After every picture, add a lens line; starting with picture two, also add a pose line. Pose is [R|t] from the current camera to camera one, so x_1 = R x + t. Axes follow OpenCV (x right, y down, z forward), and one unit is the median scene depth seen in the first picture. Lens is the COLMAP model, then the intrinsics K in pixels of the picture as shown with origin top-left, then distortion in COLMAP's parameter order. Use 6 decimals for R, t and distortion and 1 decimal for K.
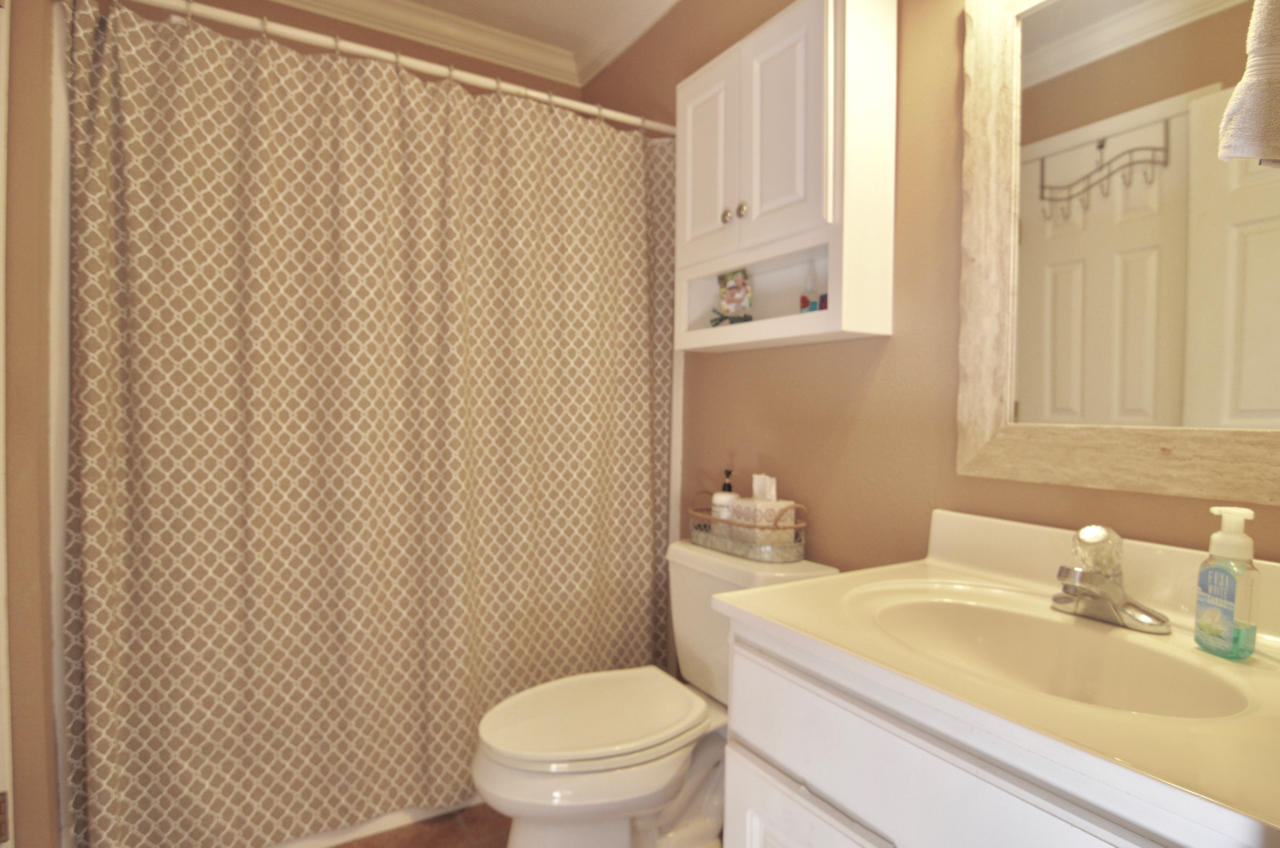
lens RADIAL K [[664.5, 0, 646.8], [0, 664.5, 435.0], [0, 0, 1]] dist [-0.019465, -0.005446]
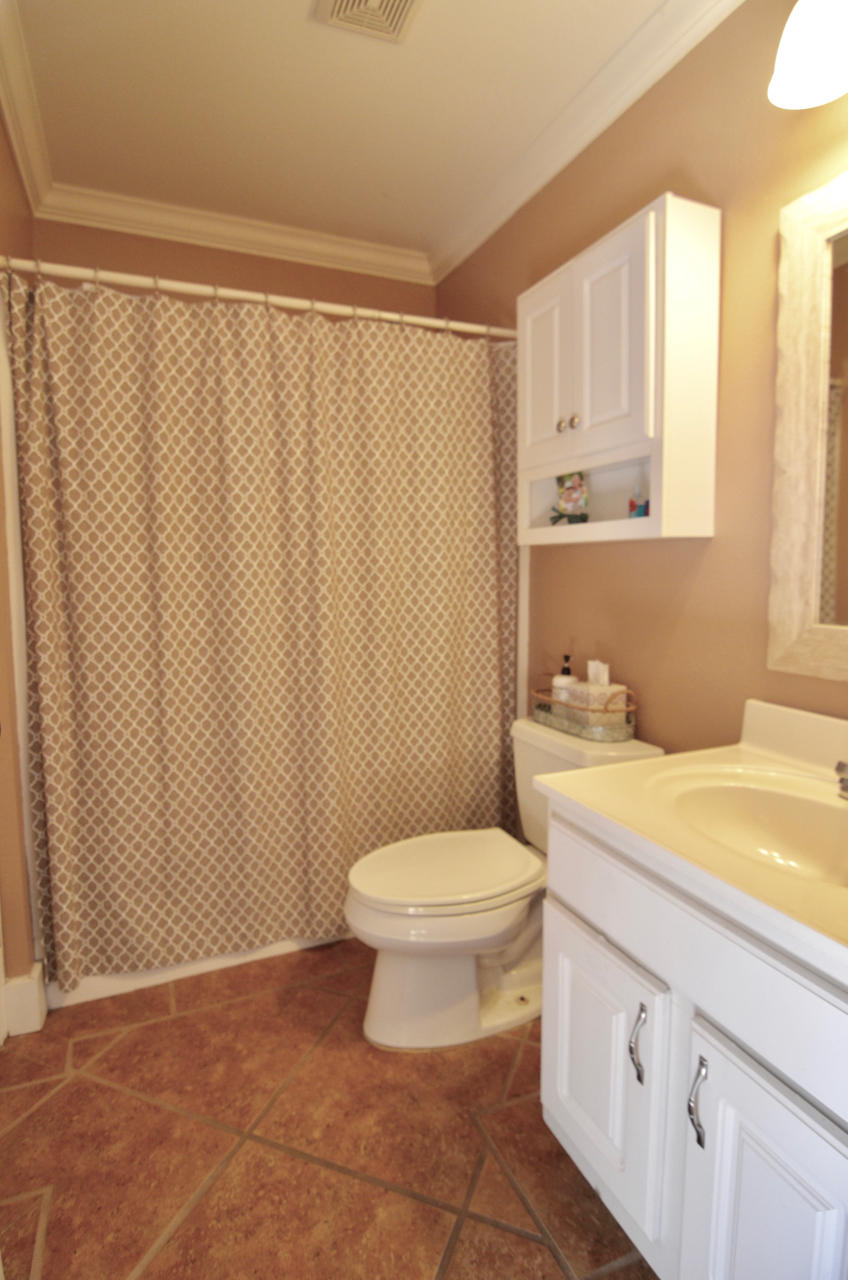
lens RADIAL K [[664.5, 0, 425.9], [0, 664.5, 627.8], [0, 0, 1]] dist [-0.019465, -0.005446]
pose [[0.989492, -0.008392, -0.144342, 0.056269], [0.017069, 0.998113, 0.058981, -0.068637], [0.143574, -0.060825, 0.987769, -0.130456]]
